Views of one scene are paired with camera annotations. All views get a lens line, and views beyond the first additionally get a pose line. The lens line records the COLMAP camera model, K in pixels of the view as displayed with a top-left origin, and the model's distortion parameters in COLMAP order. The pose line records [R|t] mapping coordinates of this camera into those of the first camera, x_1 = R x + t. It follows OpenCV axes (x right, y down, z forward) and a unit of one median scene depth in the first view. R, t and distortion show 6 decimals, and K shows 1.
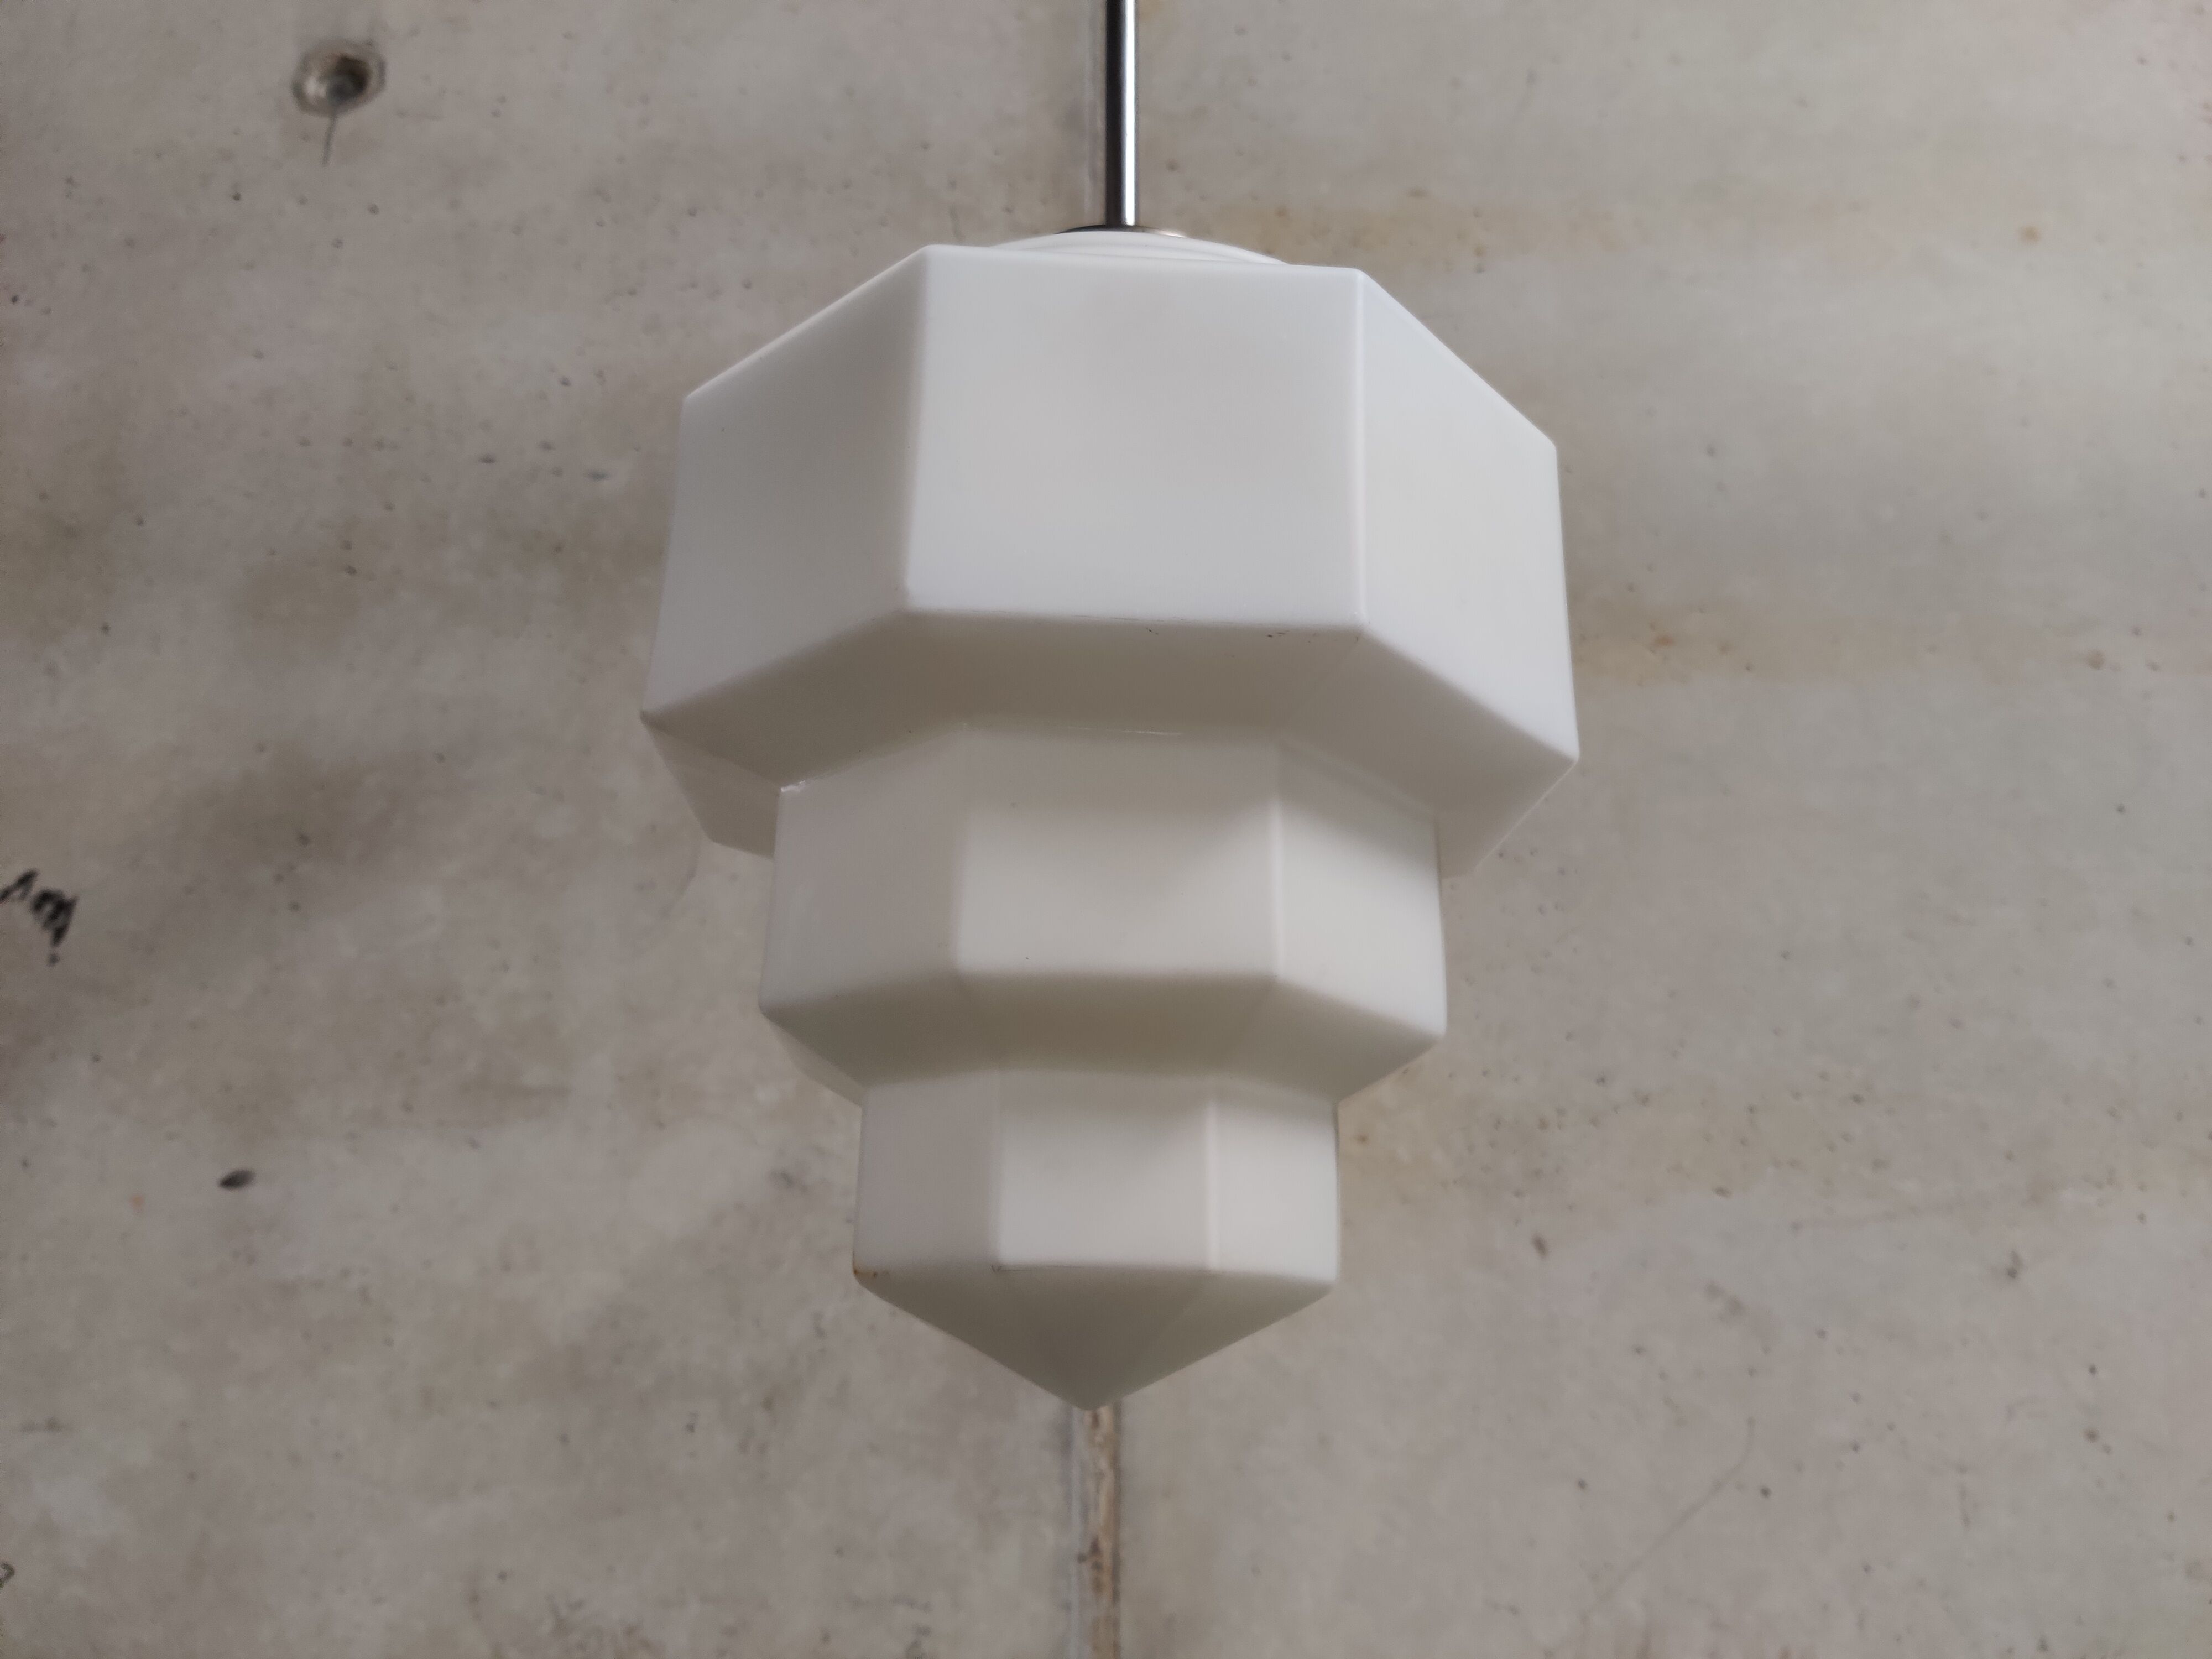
lens RADIAL K [[1666.8, 0, 1107.7], [0, 1666.8, 834.8], [0, 0, 1]] dist [-0.033836, 0.002866]
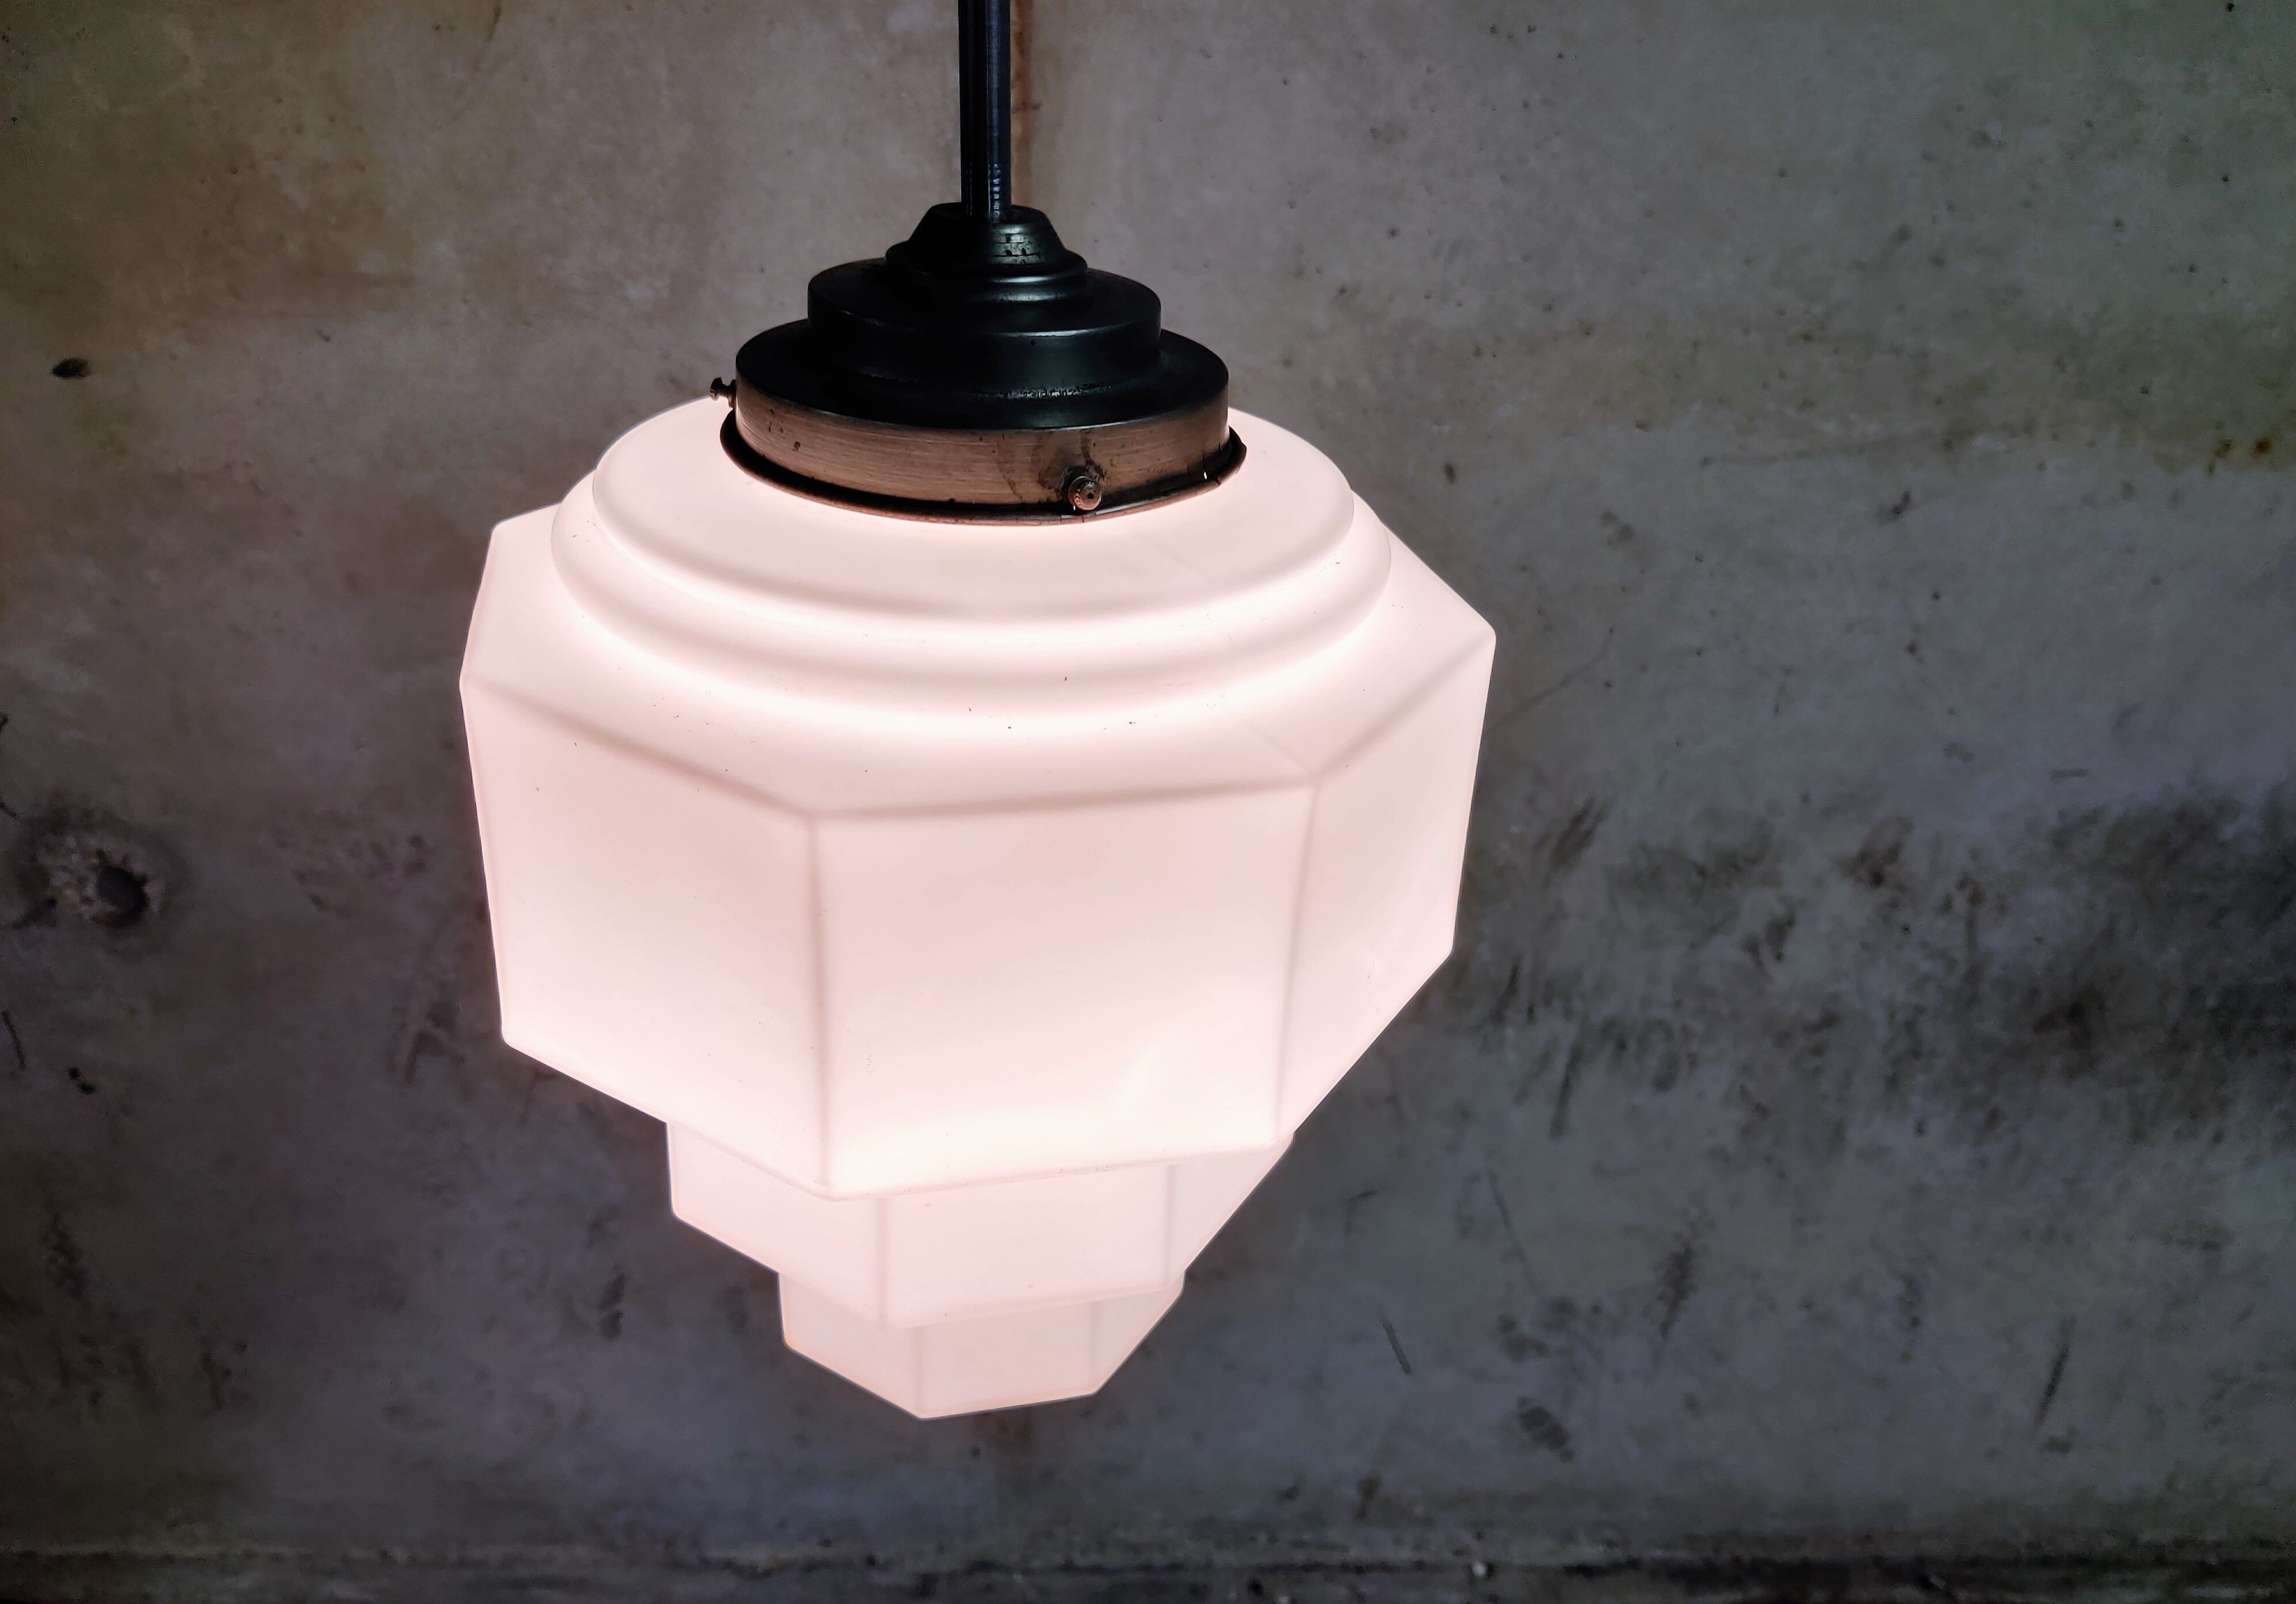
lens RADIAL K [[1741.7, 0, 1152.7], [0, 1741.7, 813.8], [0, 0, 1]] dist [-0.029334, -0.007465]
pose [[0.997555, -0.003613, 0.069796, 0.006651], [-0.048976, 0.676308, 0.734989, -0.365449], [-0.049859, -0.736610, 0.674477, 0.144852]]
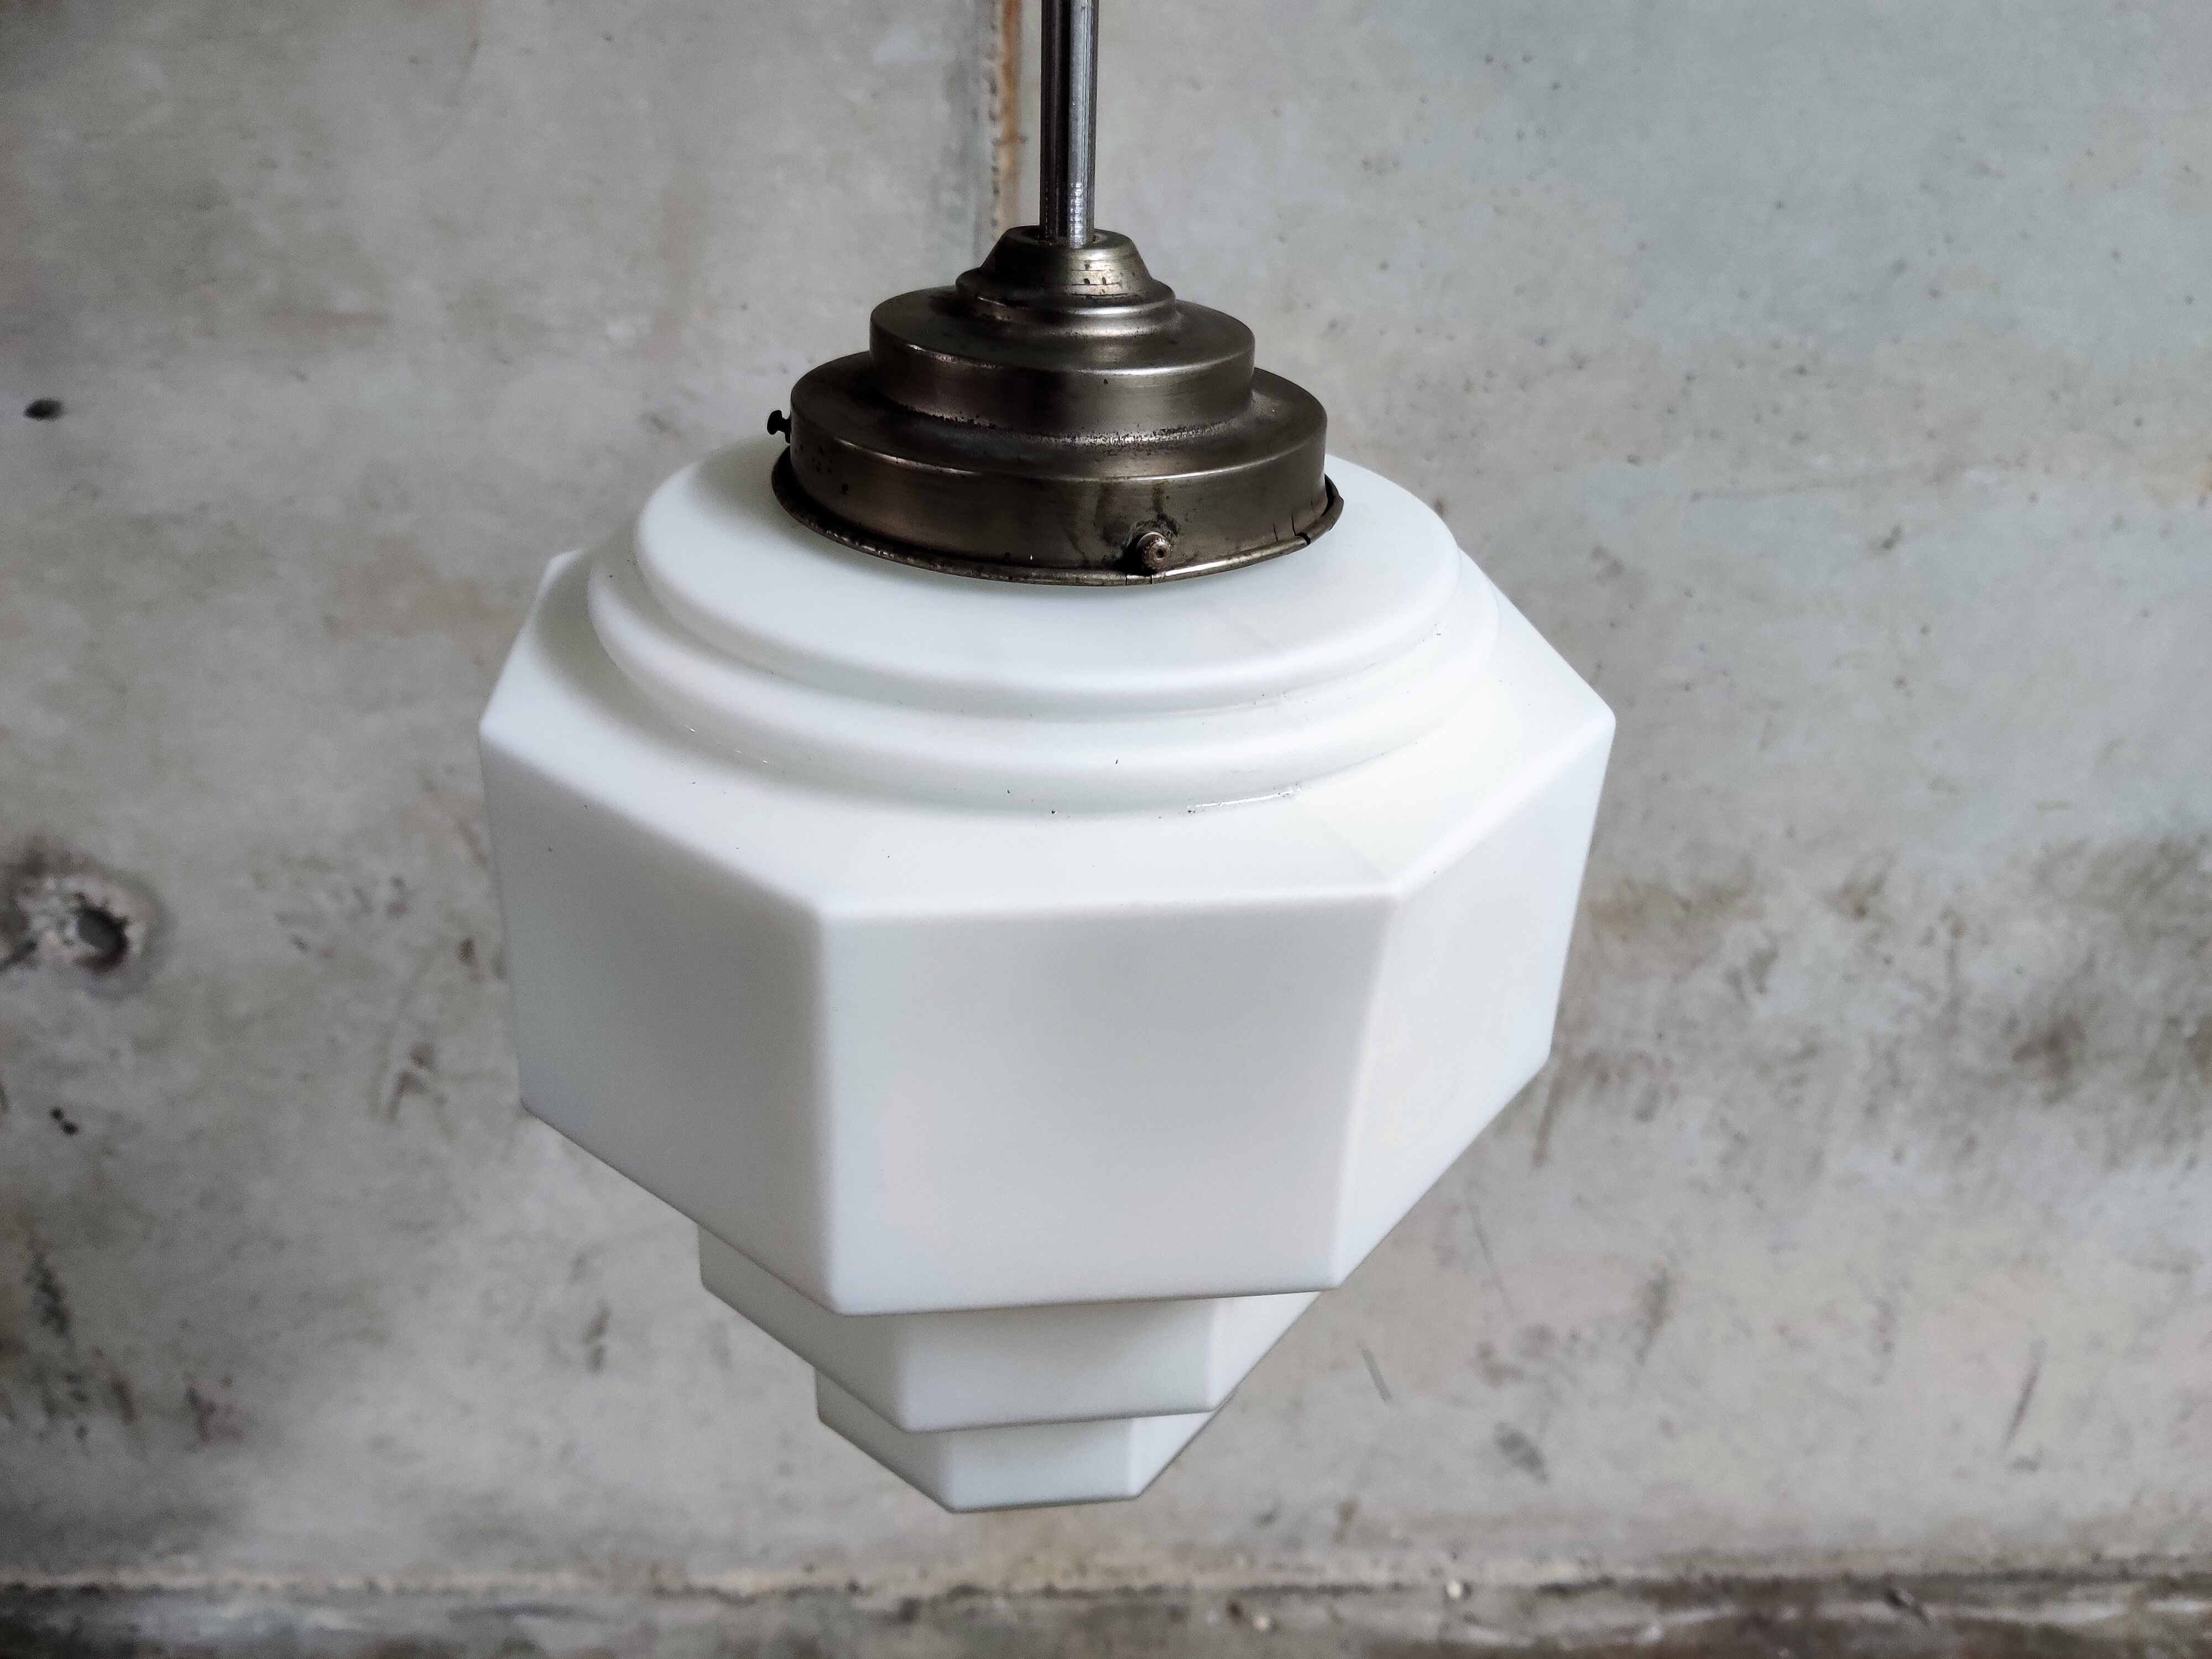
lens RADIAL K [[1666.8, 0, 1109.0], [0, 1666.8, 834.0], [0, 0, 1]] dist [-0.033836, 0.002866]
pose [[0.997237, -0.009731, 0.073642, -0.012144], [-0.047870, 0.673885, 0.737284, -0.335483], [-0.056801, -0.738772, 0.671557, 0.193692]]
